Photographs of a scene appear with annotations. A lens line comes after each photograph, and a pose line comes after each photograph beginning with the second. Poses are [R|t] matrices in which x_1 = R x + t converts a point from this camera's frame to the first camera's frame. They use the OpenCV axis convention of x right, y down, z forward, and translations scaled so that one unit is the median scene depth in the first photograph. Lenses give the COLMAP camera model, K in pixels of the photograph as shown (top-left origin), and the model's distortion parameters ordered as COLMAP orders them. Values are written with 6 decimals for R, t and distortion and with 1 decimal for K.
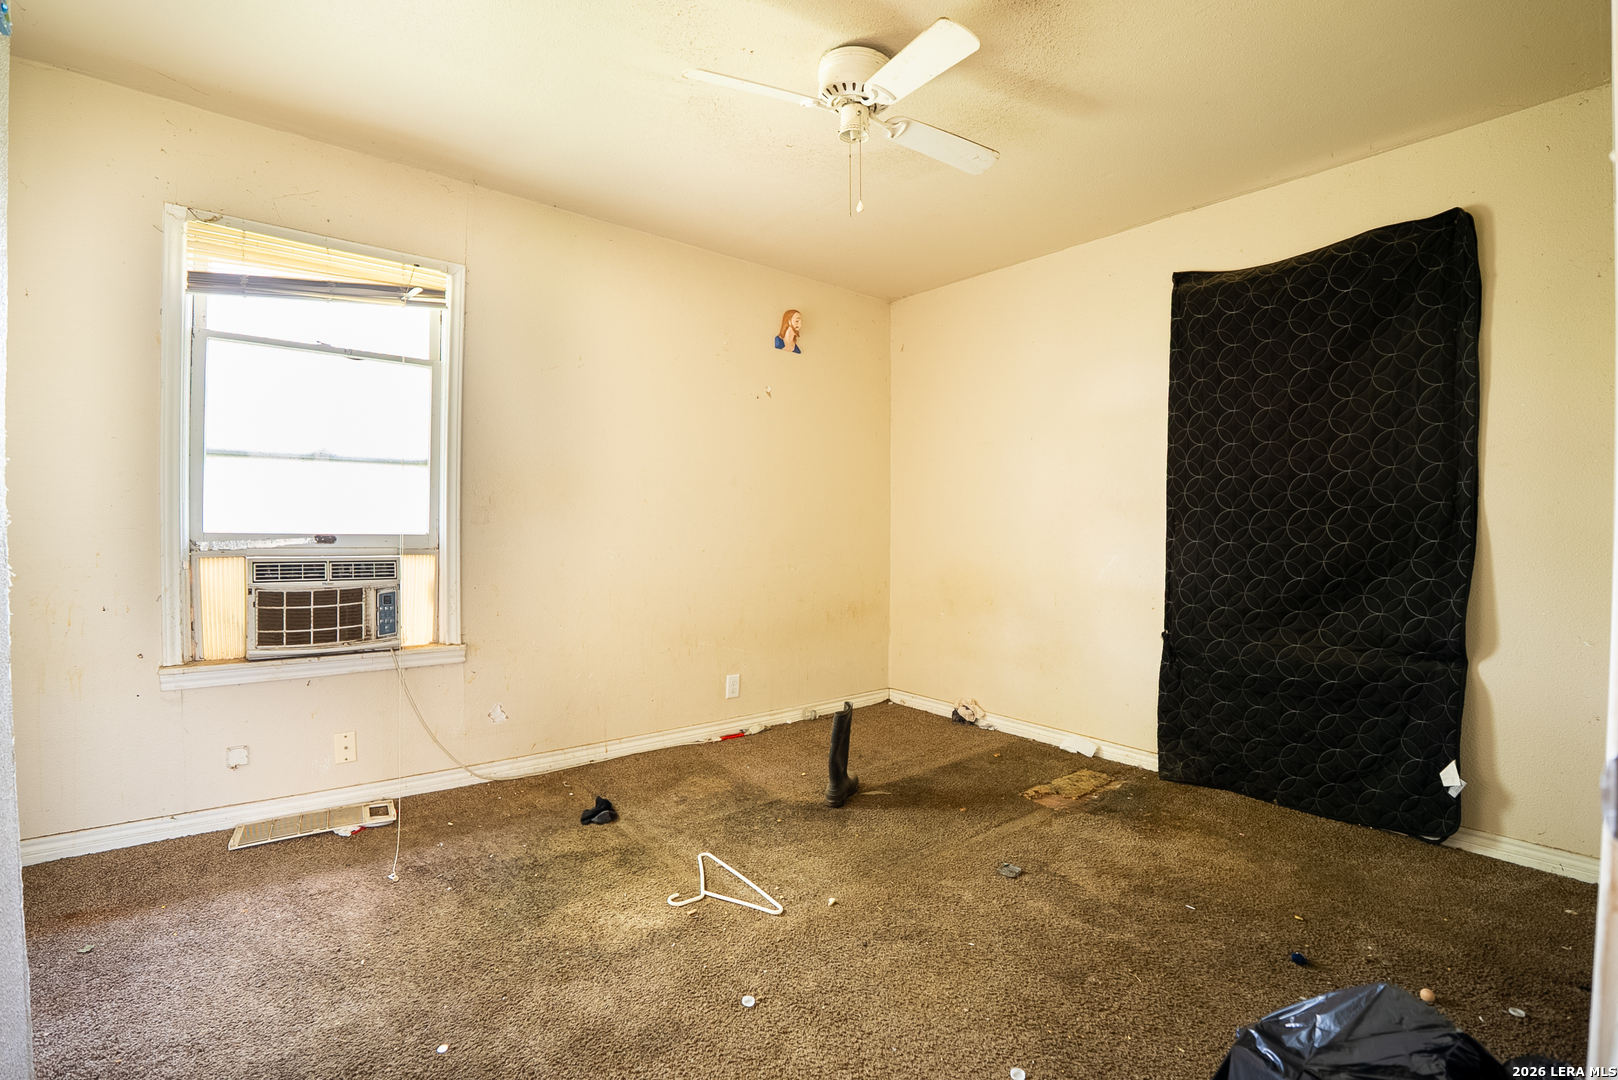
lens RADIAL K [[735.3, 0, 804.6], [0, 735.3, 536.1], [0, 0, 1]] dist [-0.073692, 0.018029]
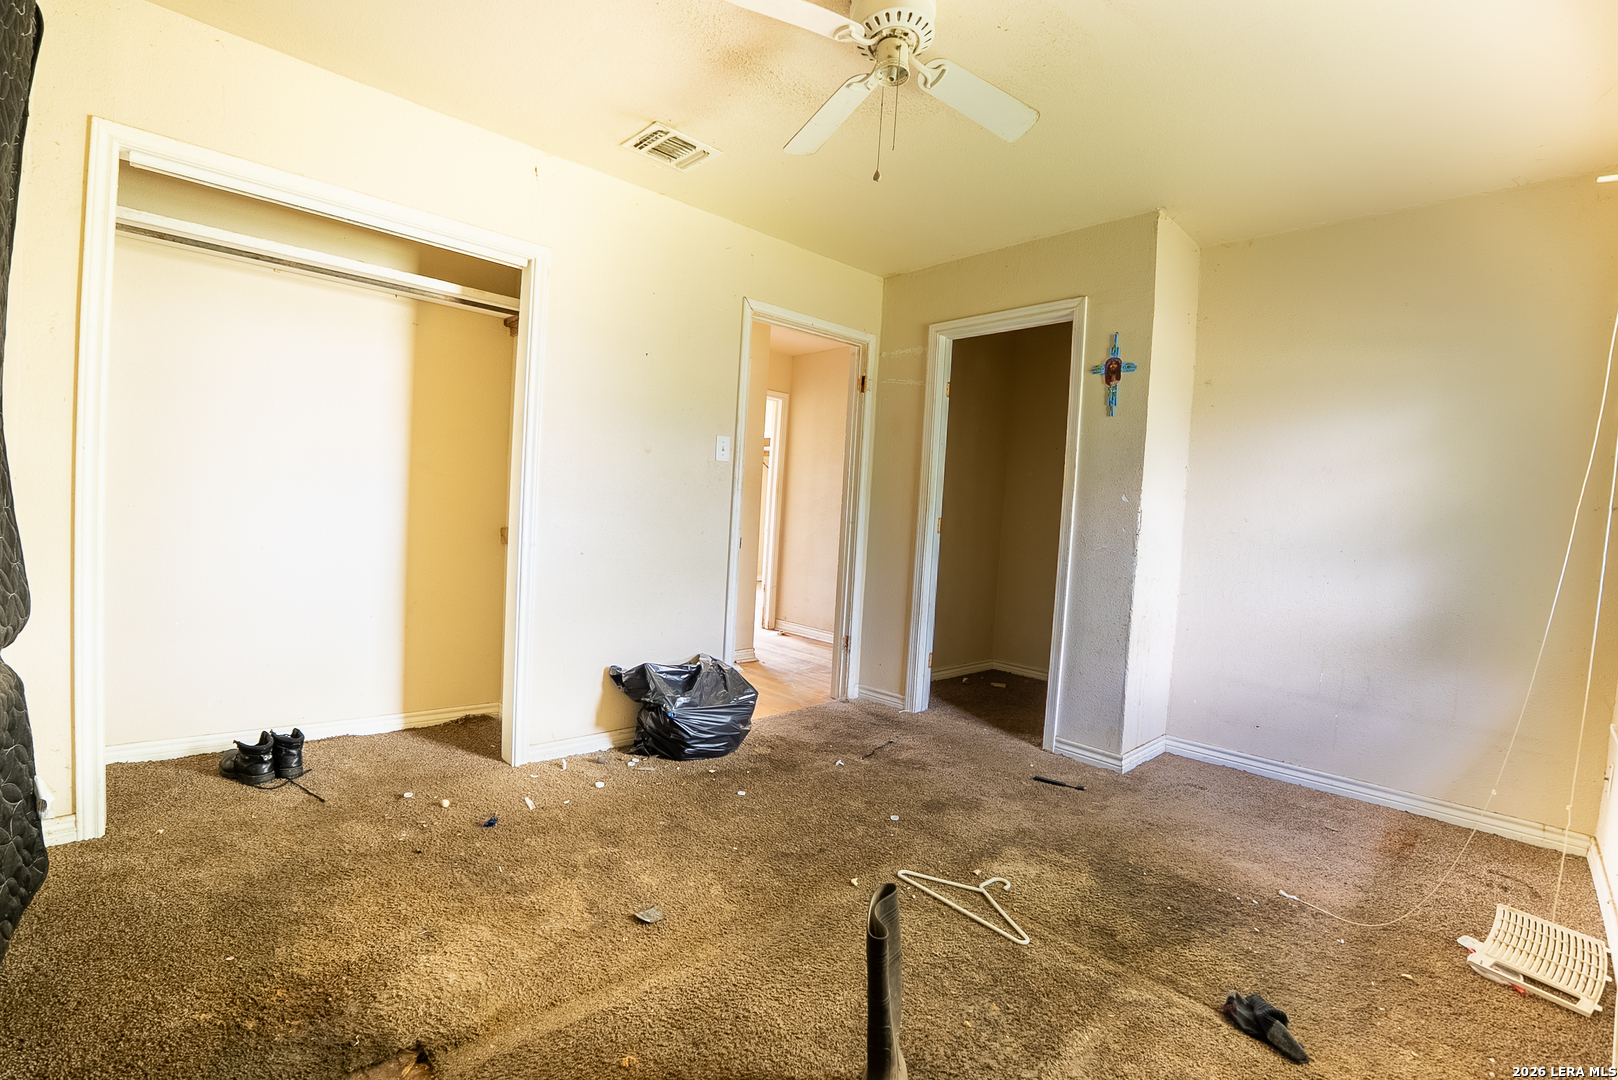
lens RADIAL K [[735.3, 0, 804.6], [0, 735.3, 536.1], [0, 0, 1]] dist [-0.073692, 0.018029]
pose [[-0.995936, -0.065776, -0.061518, 0.199665], [-0.068388, 0.996801, 0.041361, -0.021989], [0.058601, 0.045400, -0.997249, 1.962157]]
